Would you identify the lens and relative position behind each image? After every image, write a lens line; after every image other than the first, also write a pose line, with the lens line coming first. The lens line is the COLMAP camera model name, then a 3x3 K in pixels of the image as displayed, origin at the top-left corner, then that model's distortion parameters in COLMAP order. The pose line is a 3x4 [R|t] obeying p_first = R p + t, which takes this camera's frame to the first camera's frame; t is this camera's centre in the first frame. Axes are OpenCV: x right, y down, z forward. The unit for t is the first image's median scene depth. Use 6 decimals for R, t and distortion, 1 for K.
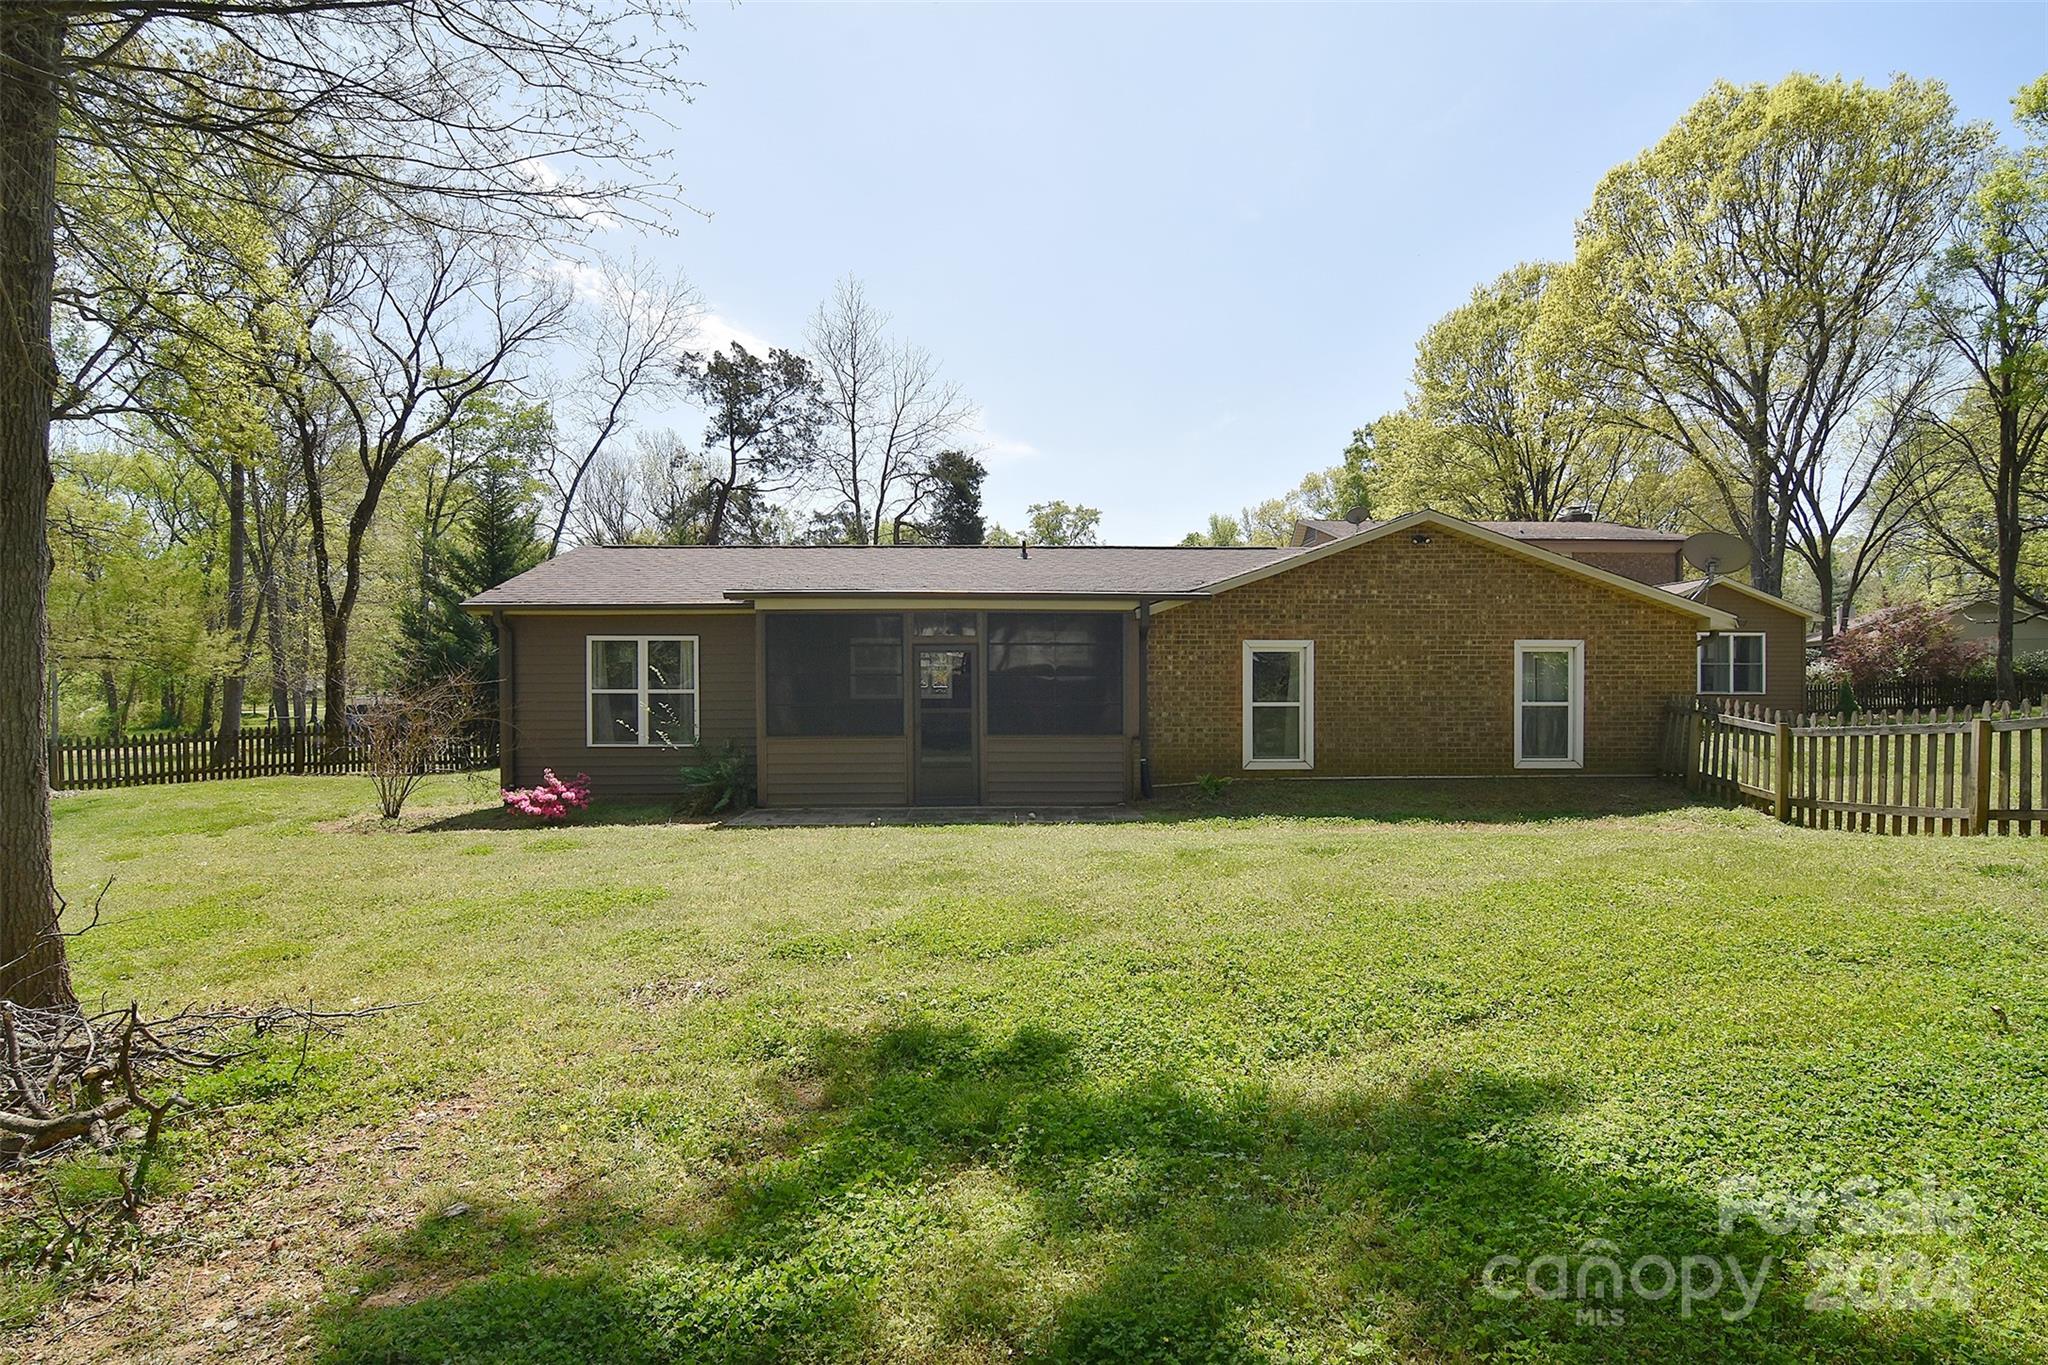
lens RADIAL K [[1042.4, 0, 1032.3], [0, 1042.4, 660.3], [0, 0, 1]] dist [-0.003843, -0.011121]
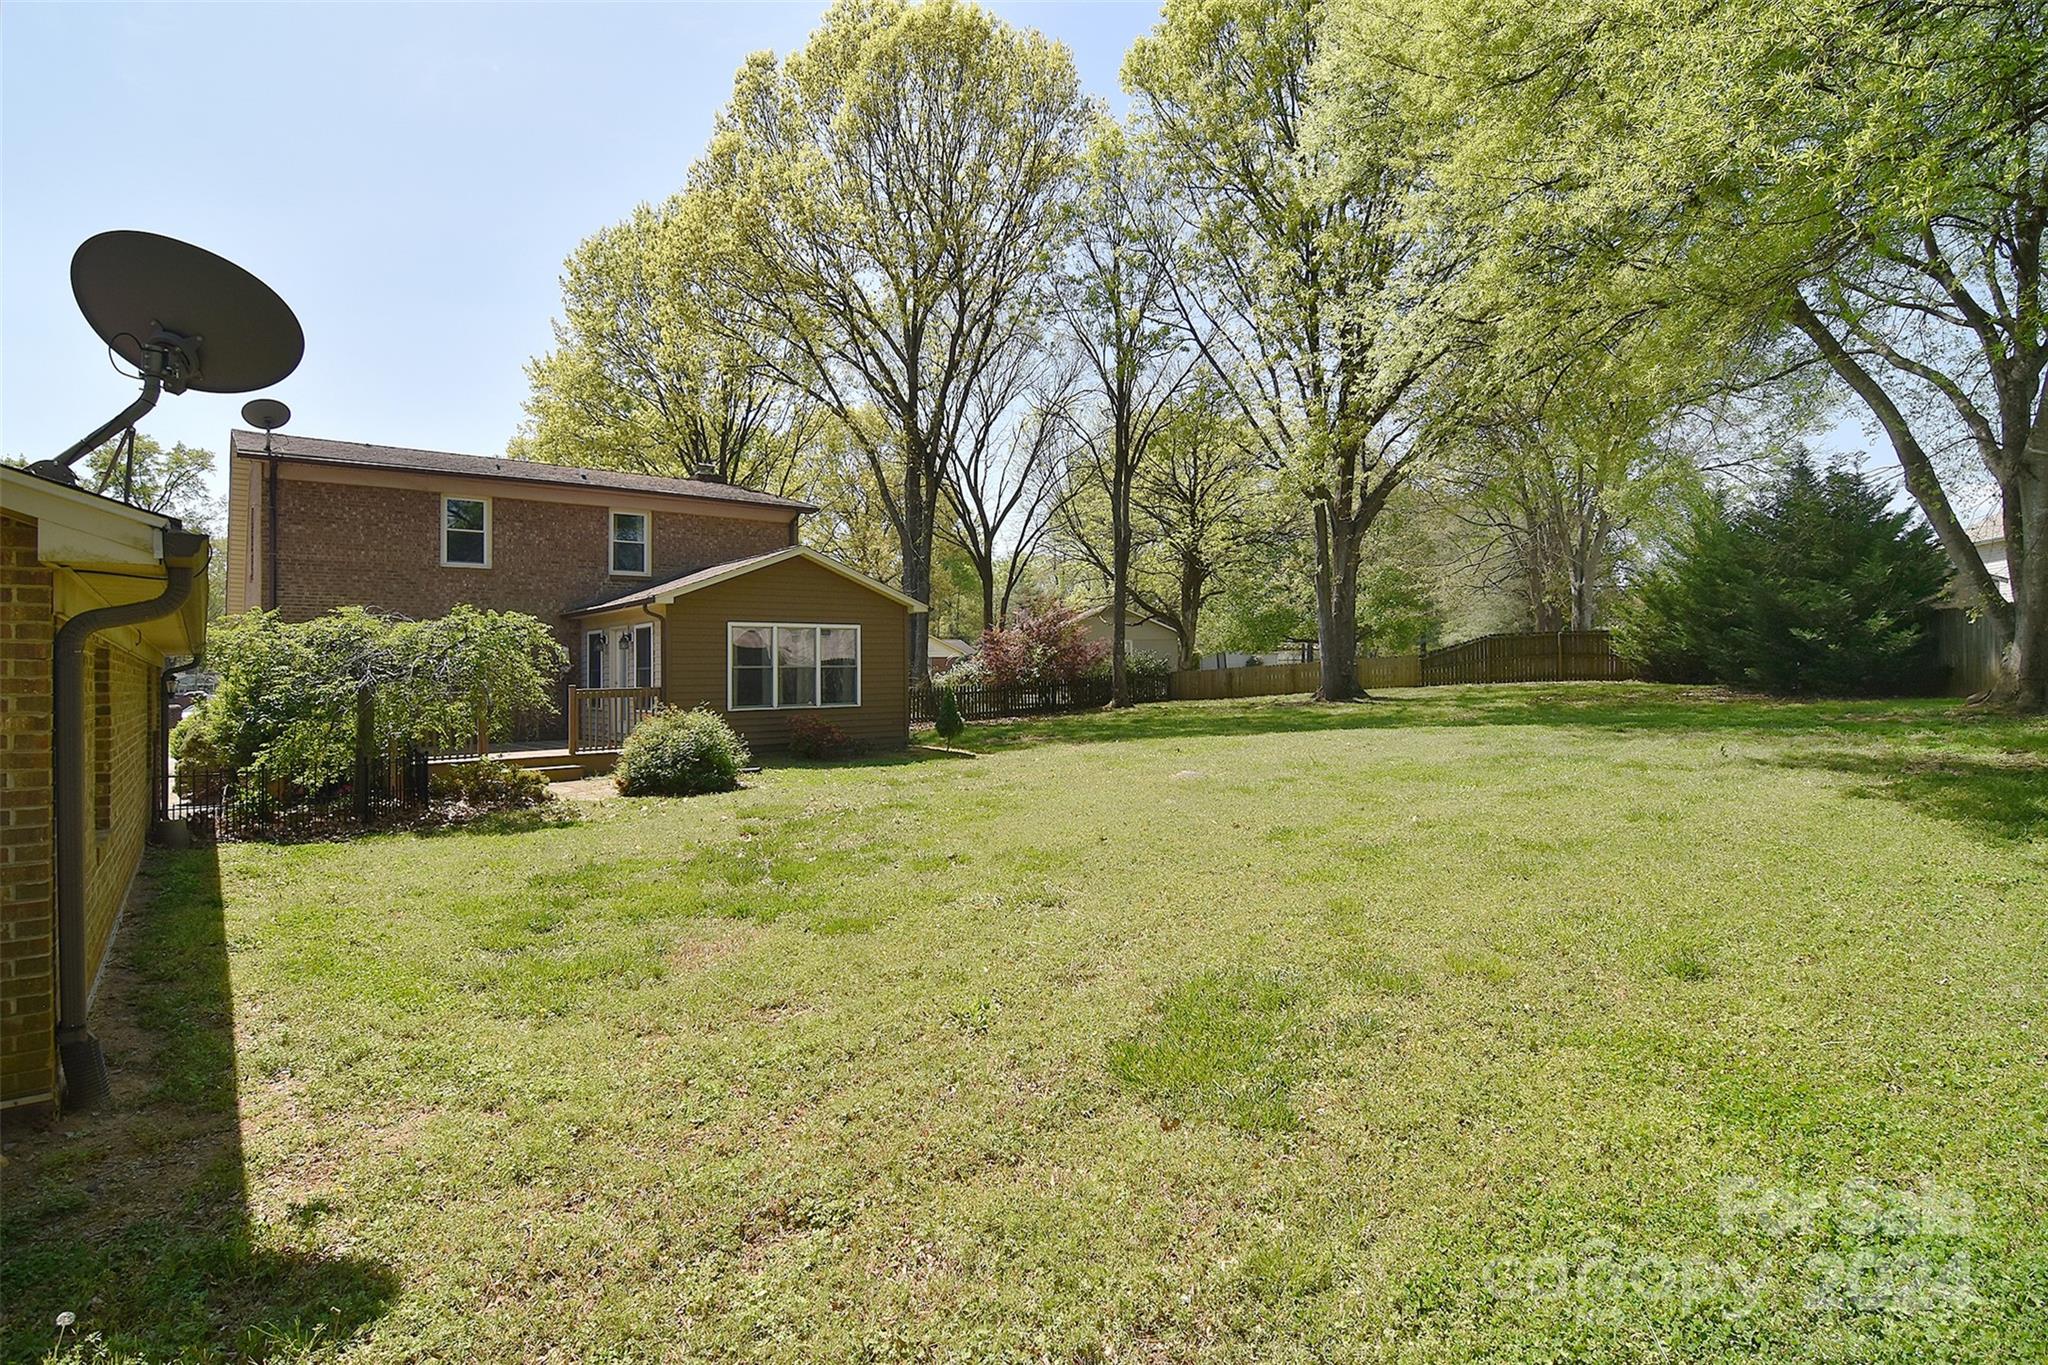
lens RADIAL K [[1042.4, 0, 1032.3], [0, 1042.4, 660.3], [0, 0, 1]] dist [-0.003843, -0.011121]
pose [[0.794082, -0.003446, 0.607801, 0.280513], [0.001703, 0.999993, 0.003445, -0.002159], [-0.607808, -0.001700, 0.794082, 0.260912]]
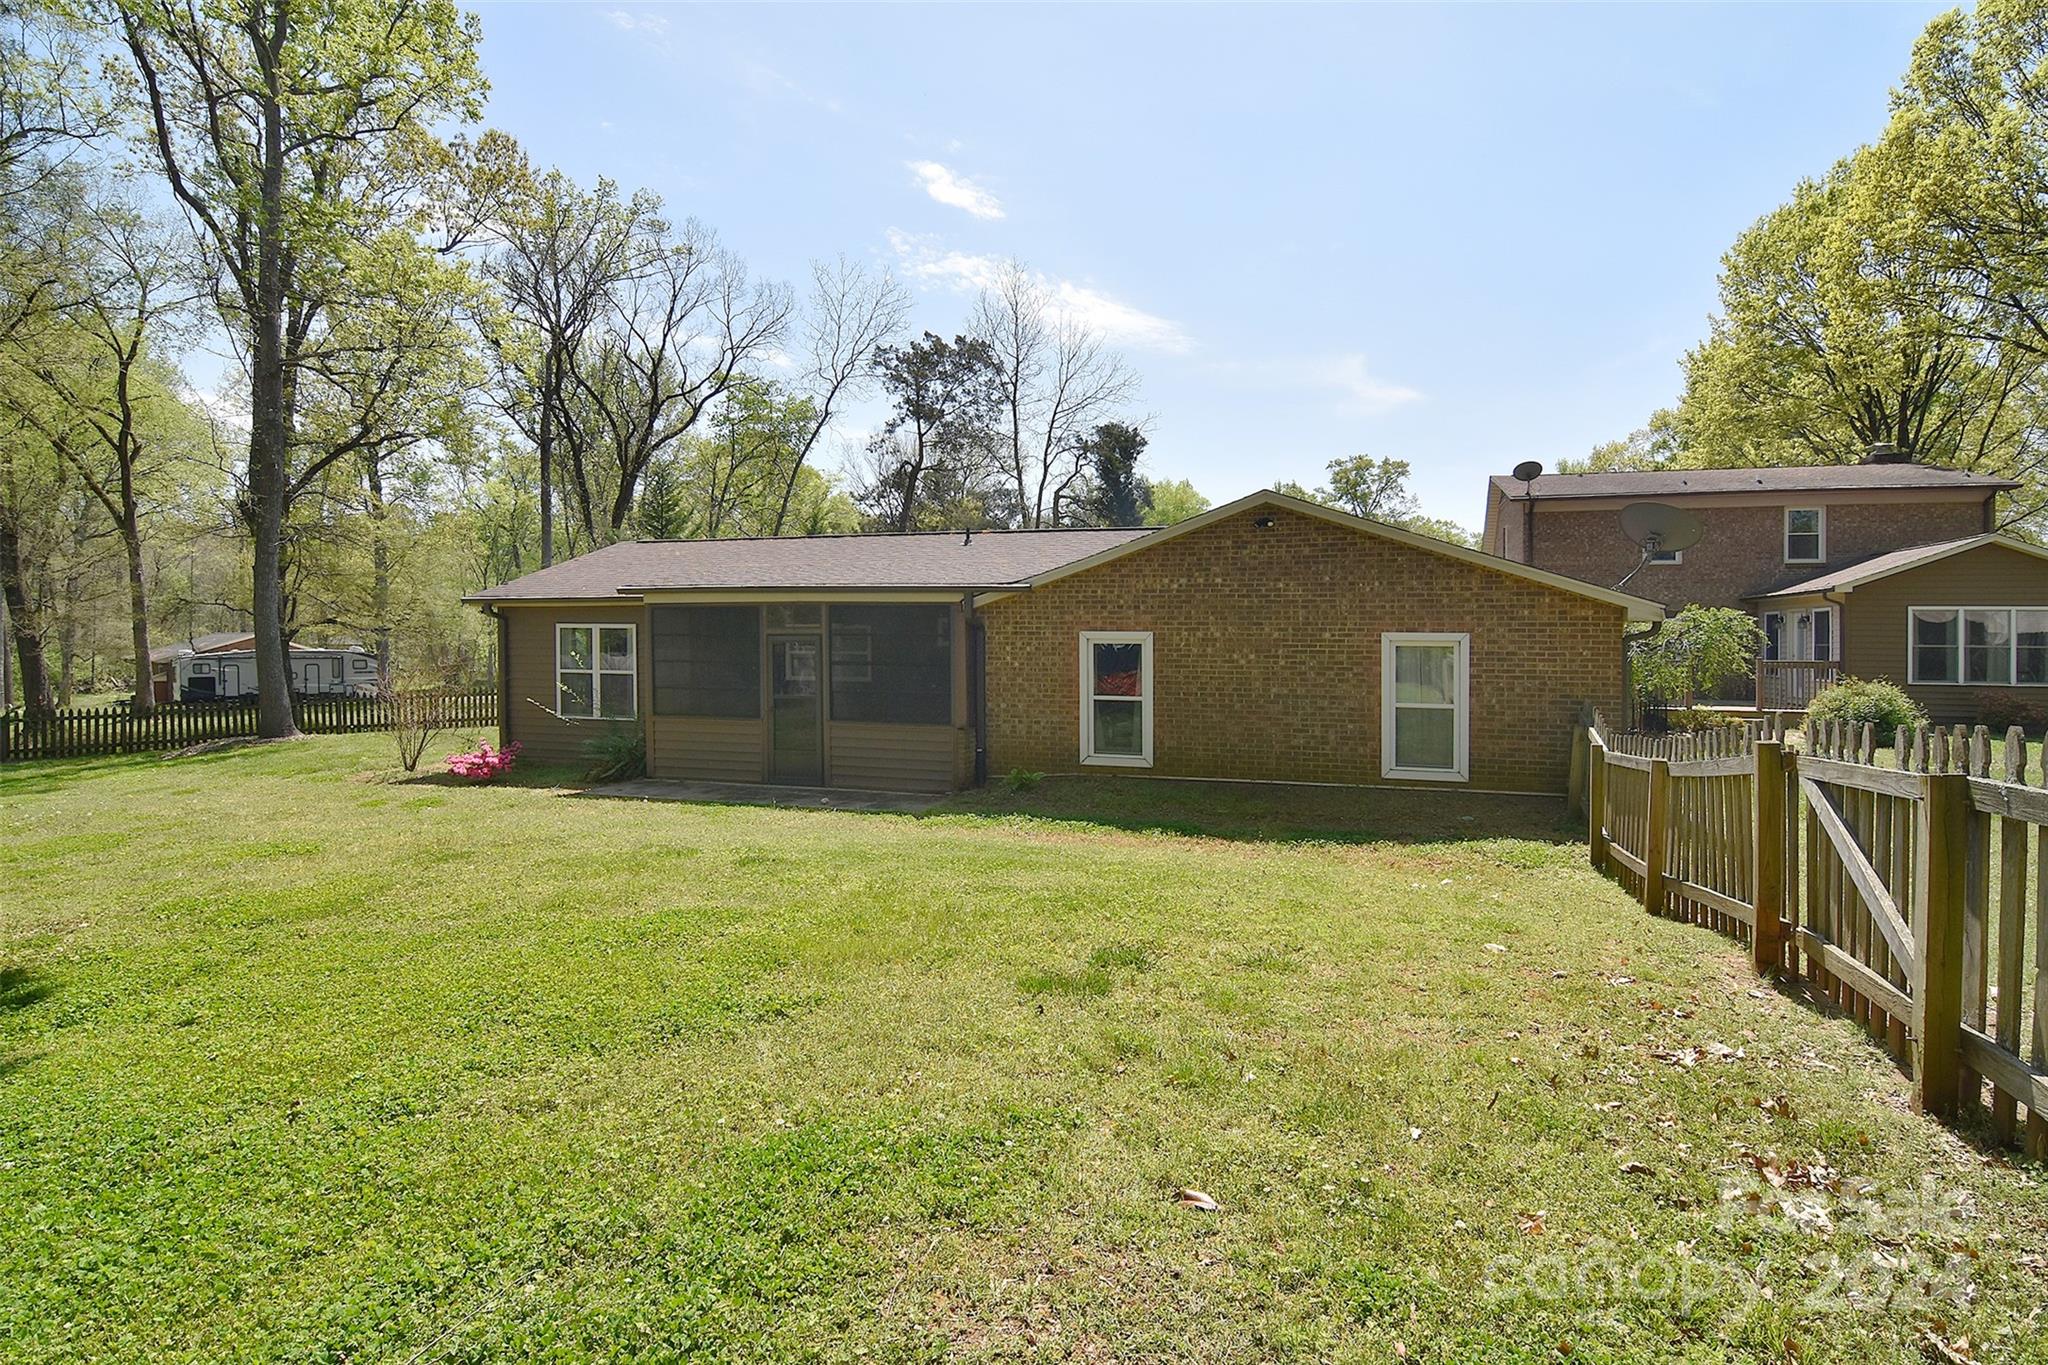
lens RADIAL K [[1041.9, 0, 1033.6], [0, 1041.9, 611.2], [0, 0, 1]] dist [0.002616, -0.014489]
pose [[0.944380, -0.000337, -0.328856, 0.192895], [-0.002008, 0.999975, -0.006793, -0.012658], [0.328850, 0.007076, 0.944355, 0.026970]]
